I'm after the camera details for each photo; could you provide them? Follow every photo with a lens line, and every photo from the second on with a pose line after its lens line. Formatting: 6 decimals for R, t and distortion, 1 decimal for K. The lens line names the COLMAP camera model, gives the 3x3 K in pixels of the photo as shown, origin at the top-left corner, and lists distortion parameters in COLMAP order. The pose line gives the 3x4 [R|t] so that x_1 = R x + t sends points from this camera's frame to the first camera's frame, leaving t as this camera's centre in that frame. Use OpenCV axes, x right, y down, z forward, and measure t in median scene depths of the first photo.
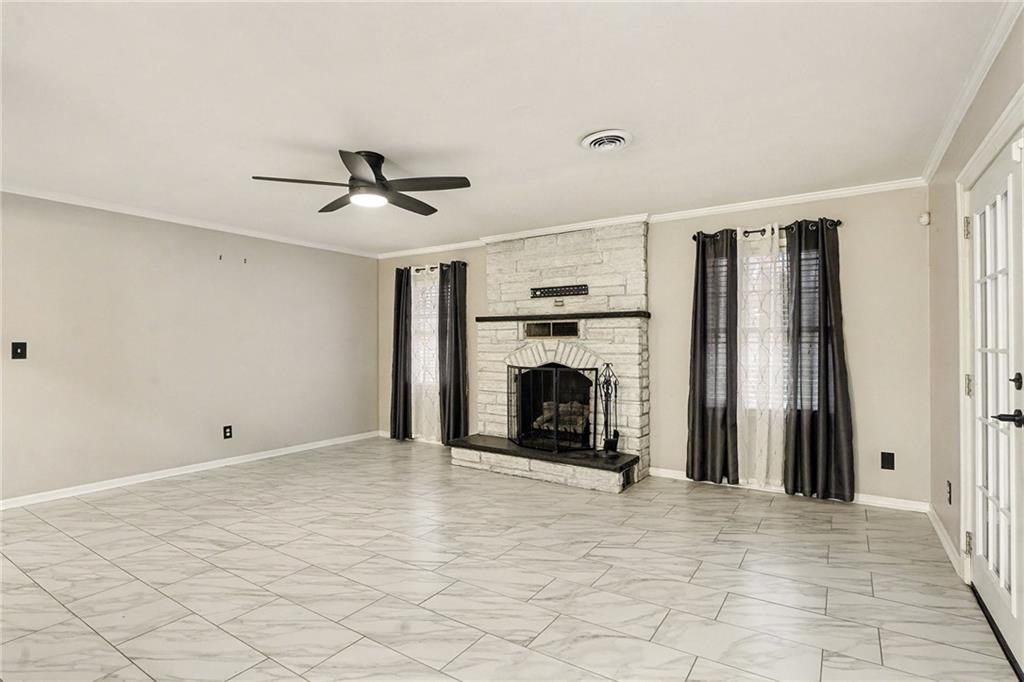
lens RADIAL K [[502.5, 0, 519.2], [0, 502.5, 338.8], [0, 0, 1]] dist [-0.005216, 0.000305]
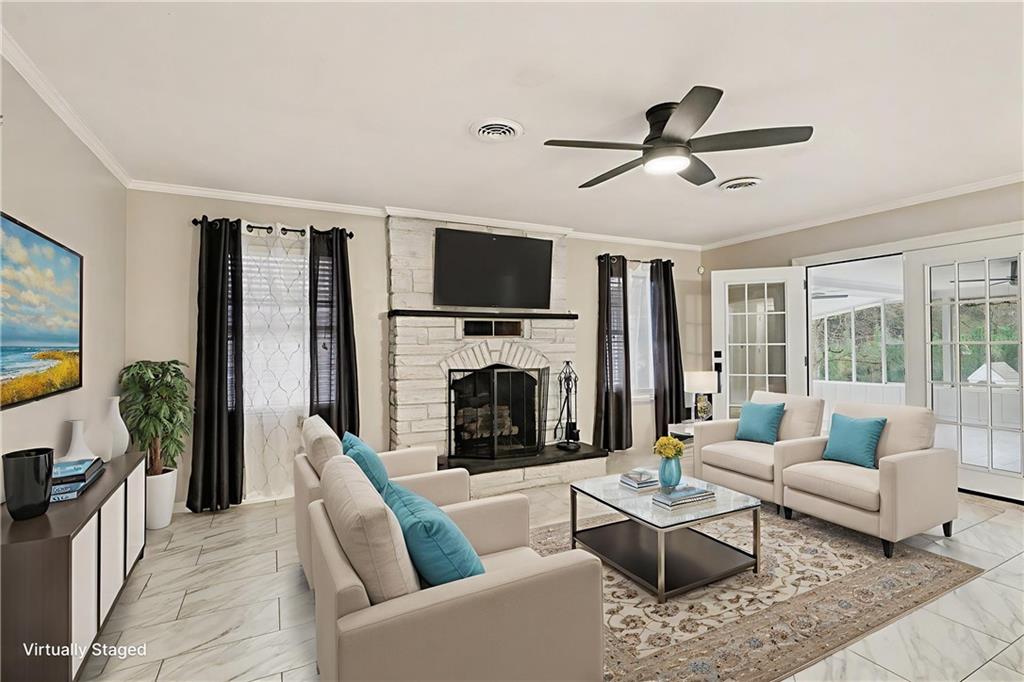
lens RADIAL K [[477.4, 0, 519.5], [0, 477.4, 340.6], [0, 0, 1]] dist [-0.004674, -0.000318]
pose [[0.494444, 0.001618, 0.869208, -0.715143], [0.001481, 0.999995, -0.002704, 0.006698], [-0.869208, 0.002624, 0.494440, 0.547826]]
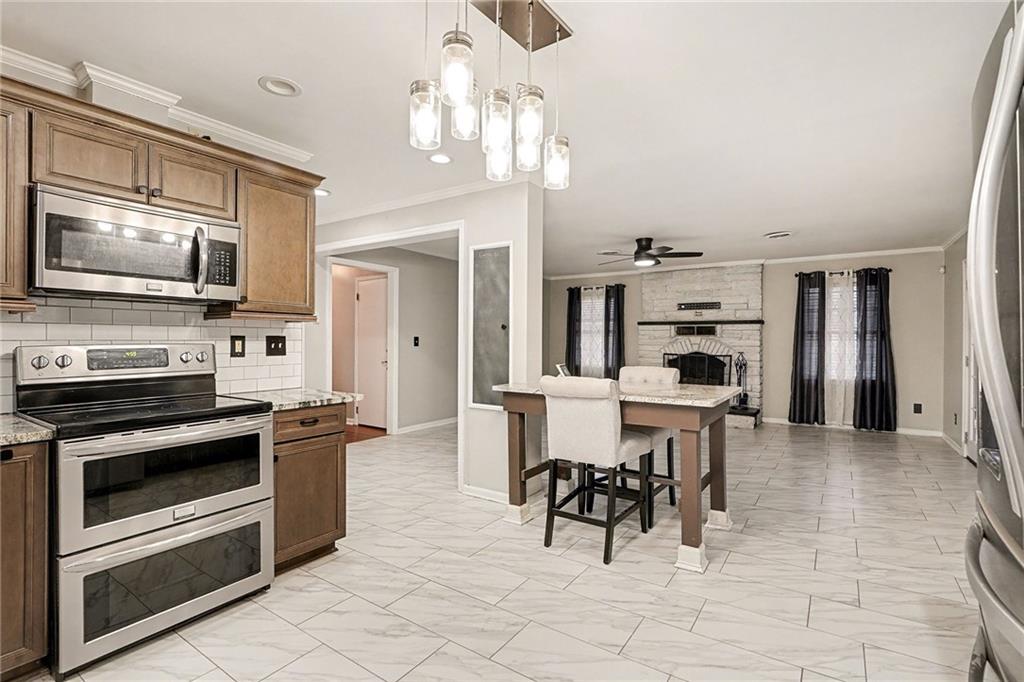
lens RADIAL K [[477.4, 0, 519.5], [0, 477.4, 340.6], [0, 0, 1]] dist [-0.004674, -0.000318]
pose [[0.999859, 0.008644, -0.014400, -0.486571], [-0.008506, 0.999918, 0.009581, 0.003003], [0.014482, -0.009457, 0.999850, -0.520629]]
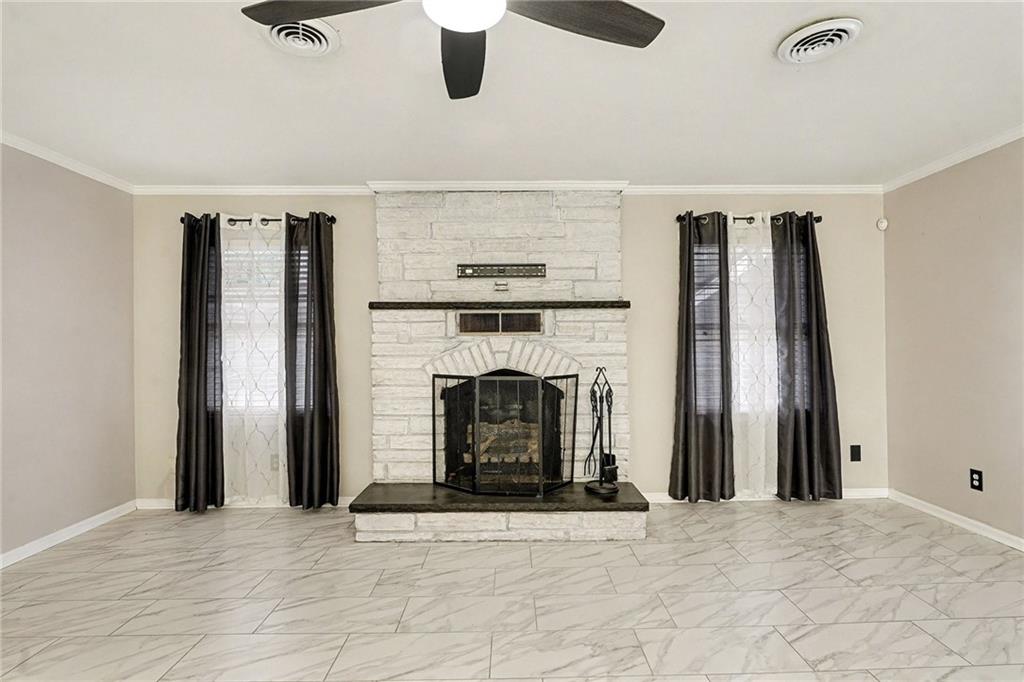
lens RADIAL K [[502.5, 0, 519.2], [0, 502.5, 338.8], [0, 0, 1]] dist [-0.005216, 0.000305]
pose [[0.827731, -0.000152, 0.561125, -0.332043], [0.000491, 1.000000, -0.000455, 0.004975], [-0.561125, 0.000652, 0.827731, 0.411775]]
